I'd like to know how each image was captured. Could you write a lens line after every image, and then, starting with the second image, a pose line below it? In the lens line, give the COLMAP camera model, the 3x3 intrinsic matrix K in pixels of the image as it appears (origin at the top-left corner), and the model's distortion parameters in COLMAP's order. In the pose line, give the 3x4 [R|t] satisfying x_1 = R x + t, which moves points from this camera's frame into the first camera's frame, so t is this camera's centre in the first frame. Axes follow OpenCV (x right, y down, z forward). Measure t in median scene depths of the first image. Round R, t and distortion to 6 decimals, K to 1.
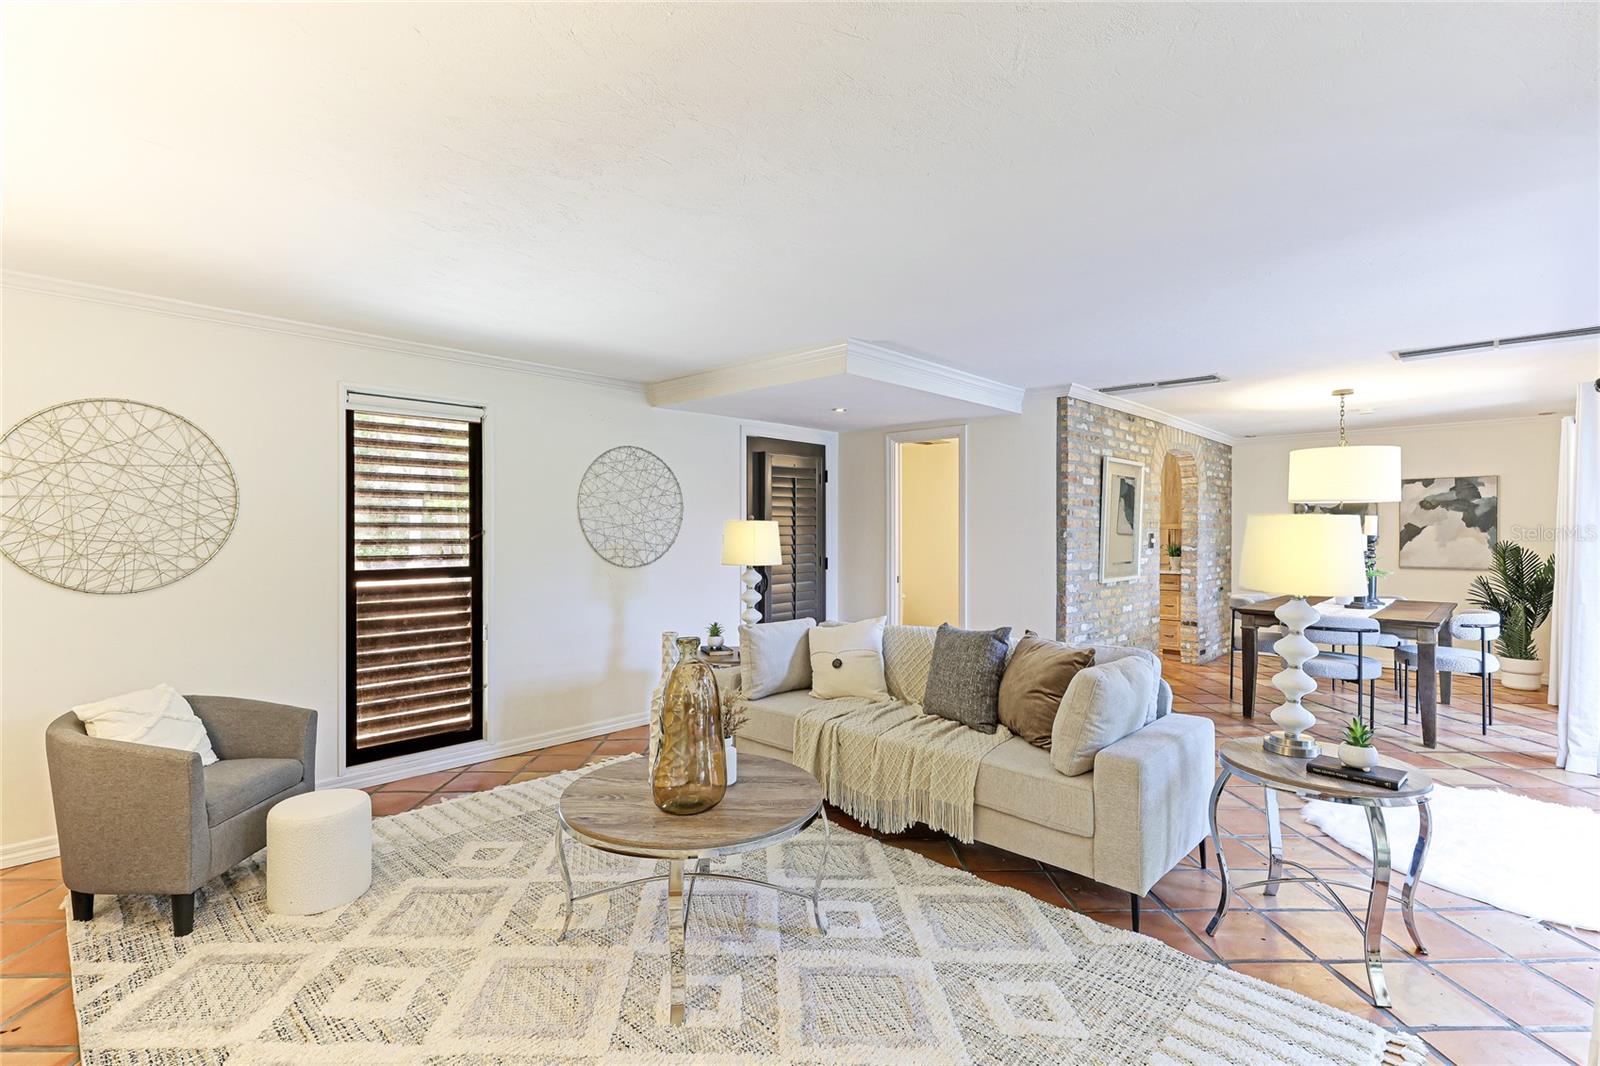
lens RADIAL K [[729.4, 0, 804.5], [0, 729.4, 529.5], [0, 0, 1]] dist [0.003648, -0.000023]
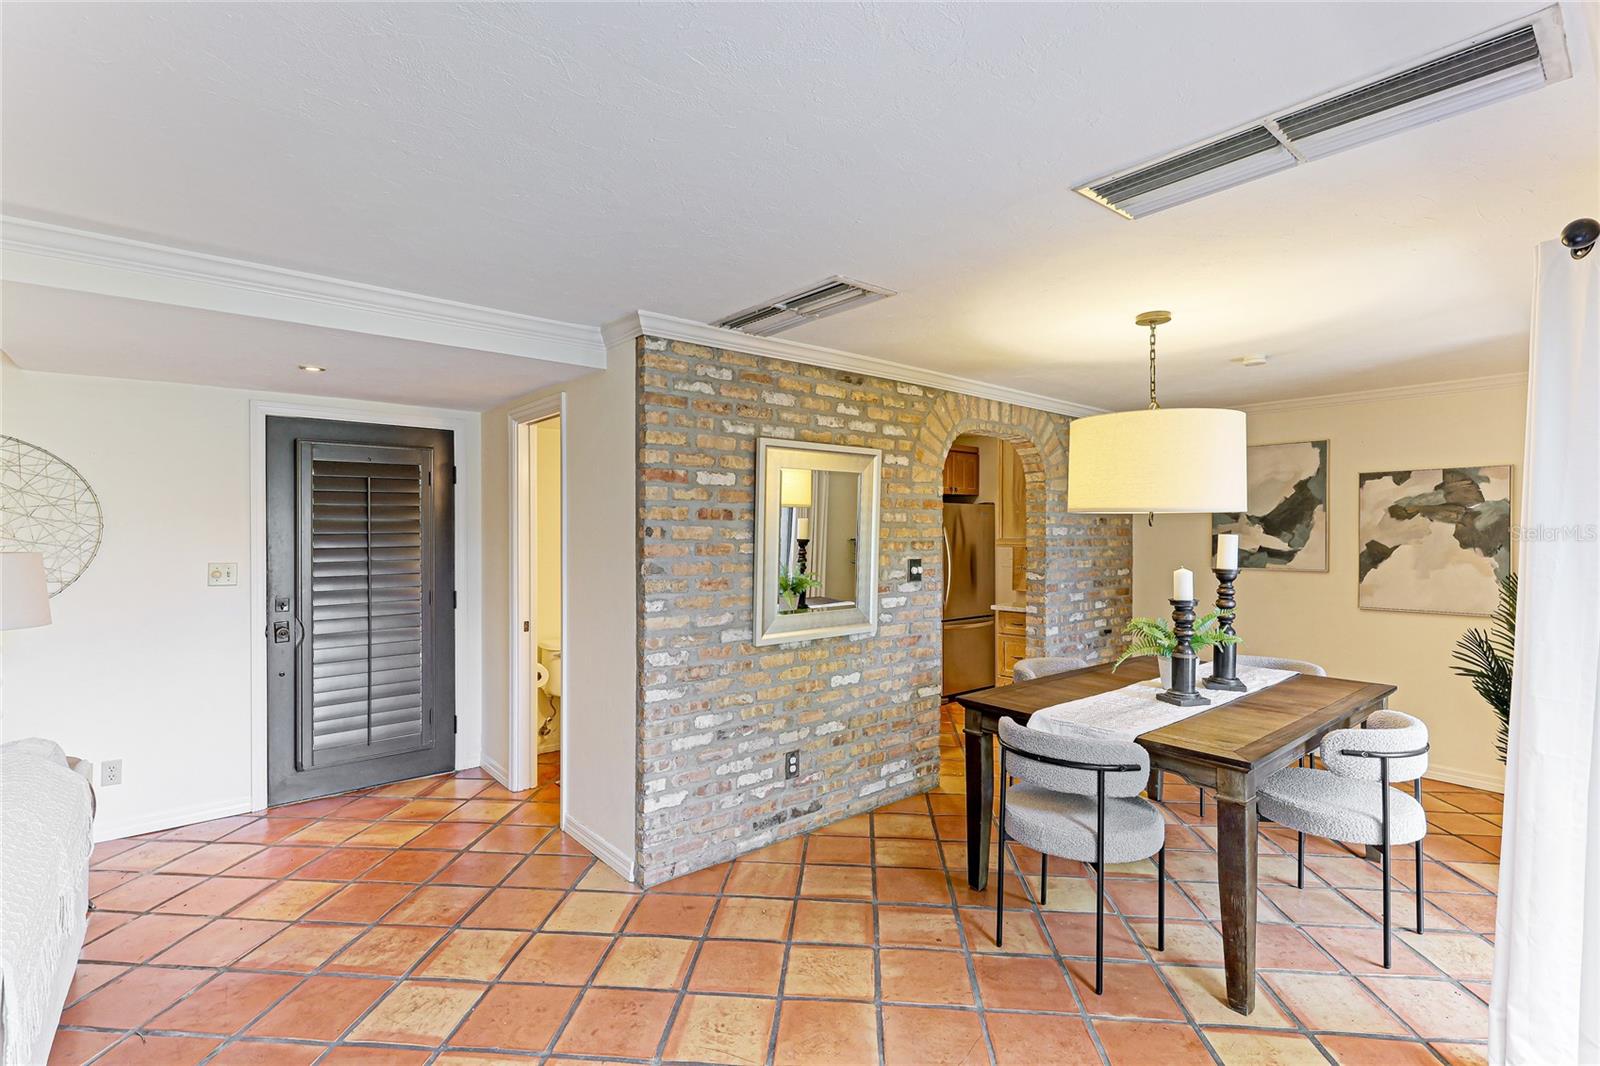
lens RADIAL K [[732.0, 0, 800.0], [0, 732.0, 533.0], [0, 0, 1]] dist [0.004455, -0.000404]
pose [[0.994876, -0.000085, -0.101106, 0.435278], [0.000404, 0.999995, 0.003127, -0.019511], [0.101105, -0.003152, 0.994871, 0.339801]]
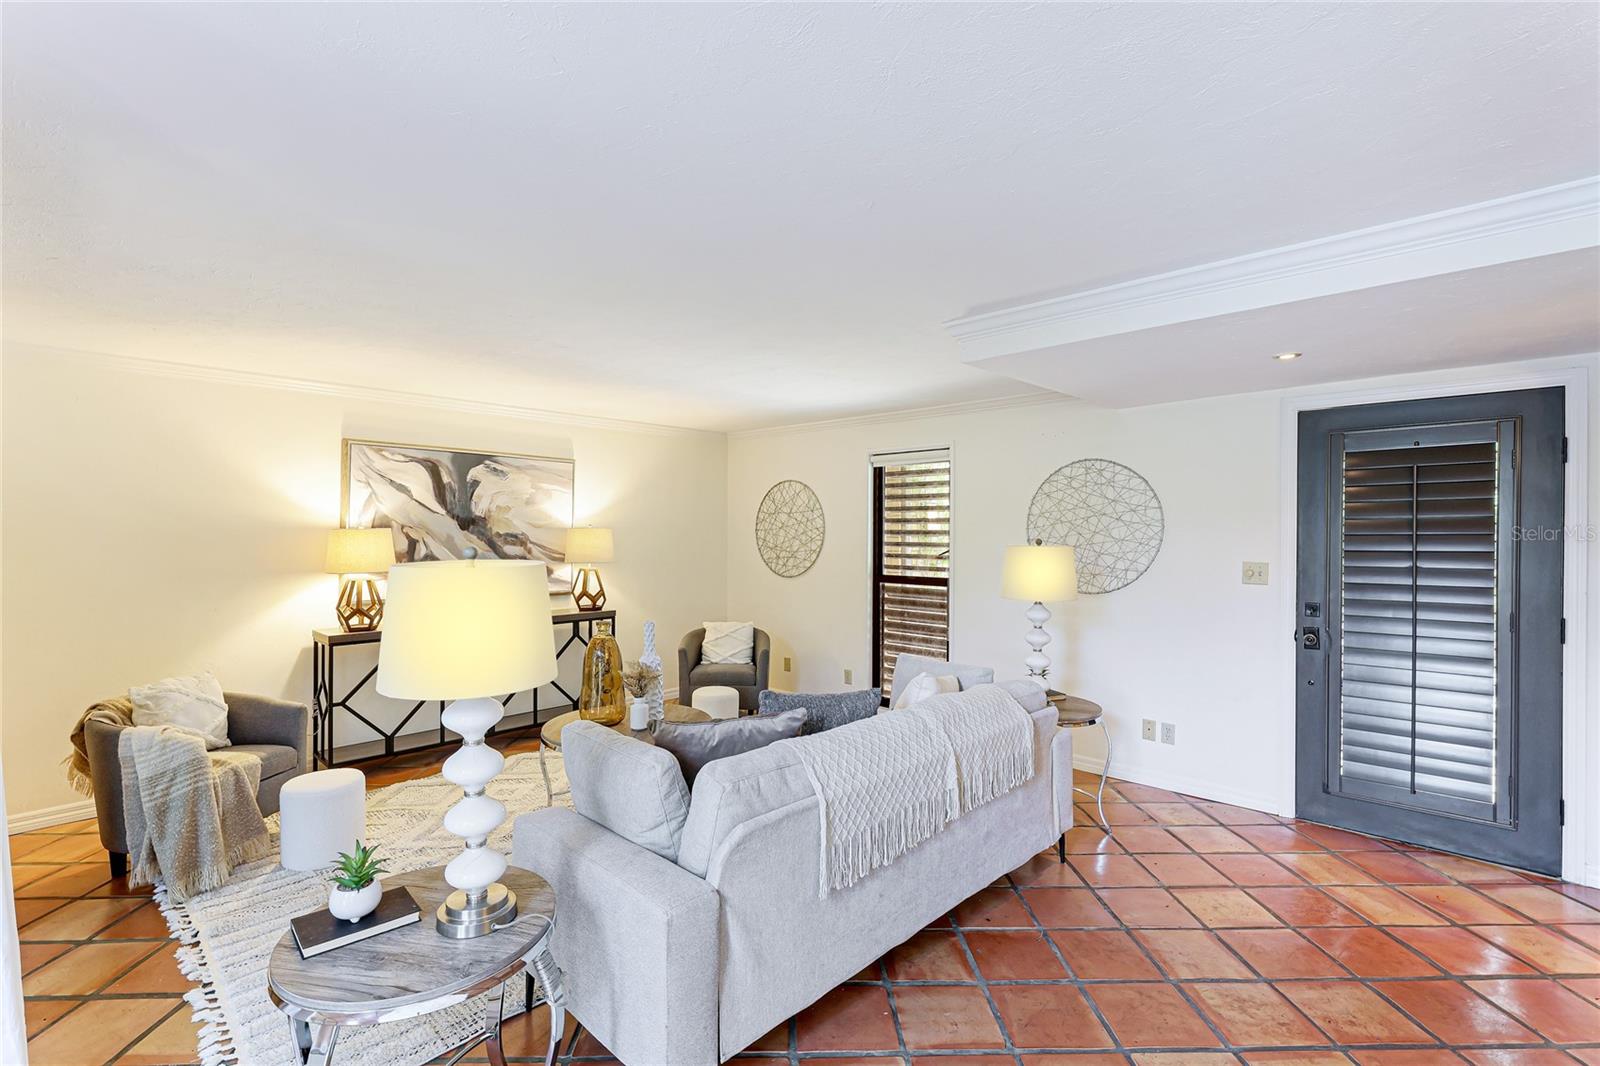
lens RADIAL K [[732.0, 0, 800.0], [0, 732.0, 533.0], [0, 0, 1]] dist [0.004455, -0.000404]
pose [[0.007428, 0.003945, -0.999965, 0.517844], [-0.000112, 0.999992, 0.003944, -0.020280], [0.999972, 0.000083, 0.007428, 0.499097]]
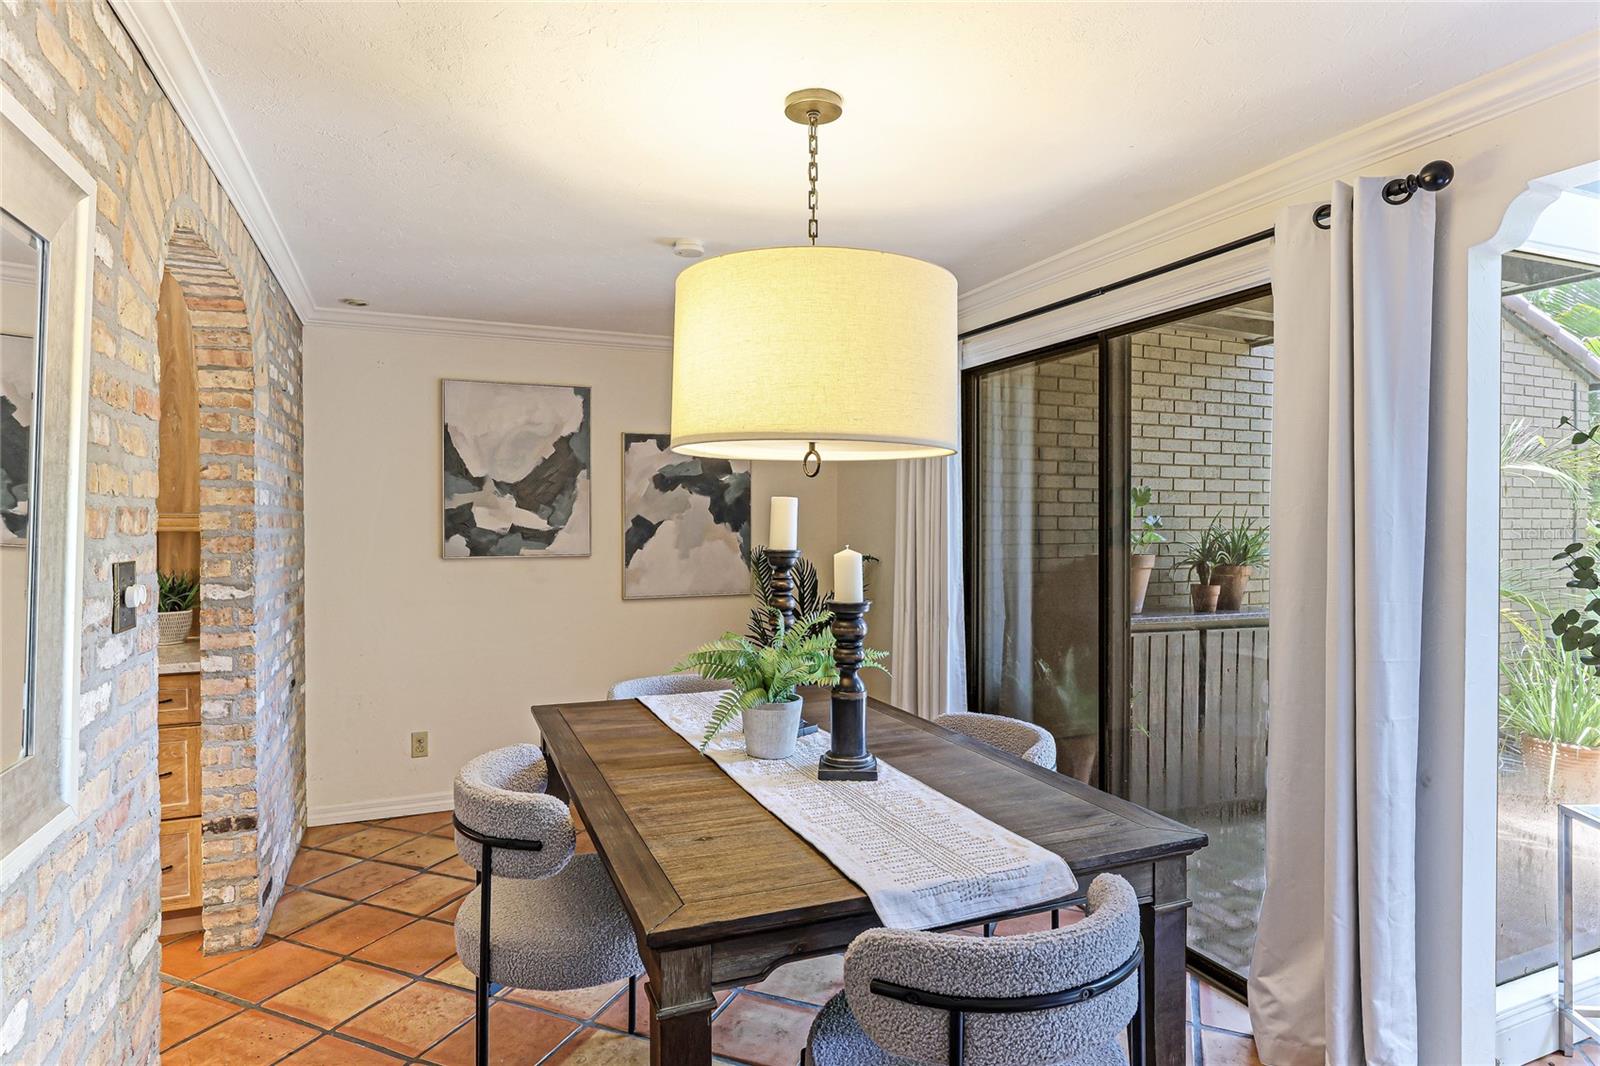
lens RADIAL K [[880.1, 0, 800.0], [0, 880.1, 533.0], [0, 0, 1]] dist [-0.007627, -0.001437]
pose [[0.398922, -0.014958, 0.916863, 0.317069], [0.000388, 0.999870, 0.016144, -0.006927], [-0.916985, -0.006084, 0.398876, 0.711143]]
